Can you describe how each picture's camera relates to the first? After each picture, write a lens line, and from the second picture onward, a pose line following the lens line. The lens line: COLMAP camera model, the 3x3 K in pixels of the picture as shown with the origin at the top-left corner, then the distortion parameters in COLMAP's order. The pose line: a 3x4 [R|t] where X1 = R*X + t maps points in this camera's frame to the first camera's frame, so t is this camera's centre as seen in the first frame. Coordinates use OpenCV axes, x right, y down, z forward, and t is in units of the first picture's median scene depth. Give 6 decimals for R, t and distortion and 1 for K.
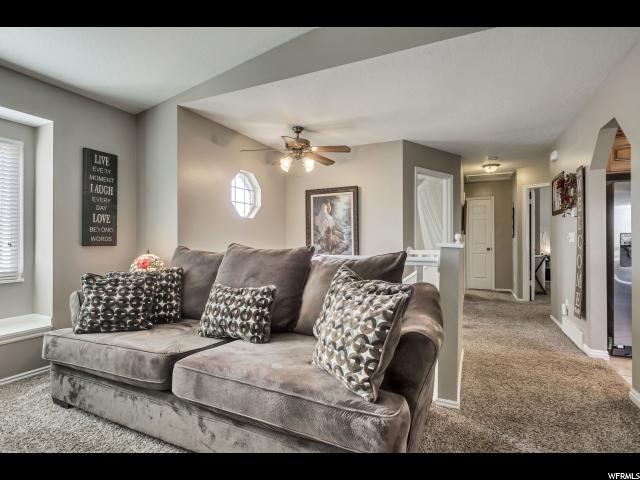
lens RADIAL K [[327.3, 0, 319.3], [0, 327.3, 238.8], [0, 0, 1]] dist [0.001142, -0.002000]
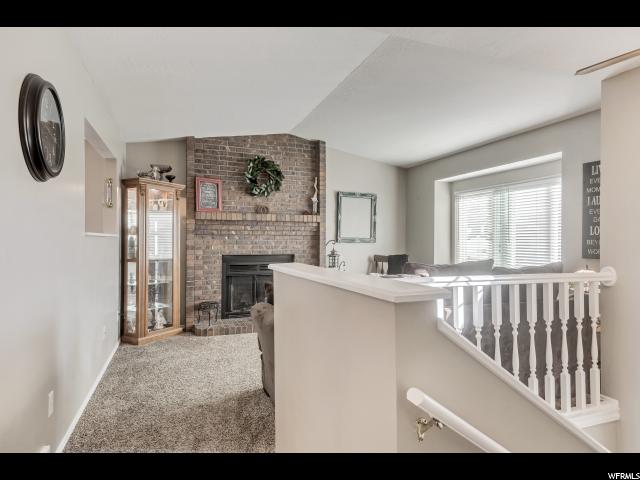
lens RADIAL K [[370.4, 0, 318.1], [0, 370.4, 238.2], [0, 0, 1]] dist [0.039146, -0.020941]
pose [[-0.698476, -0.008635, -0.715582, 0.993332], [-0.000300, 0.999931, -0.011773, -0.038219], [0.715634, -0.008009, -0.698430, 1.695724]]
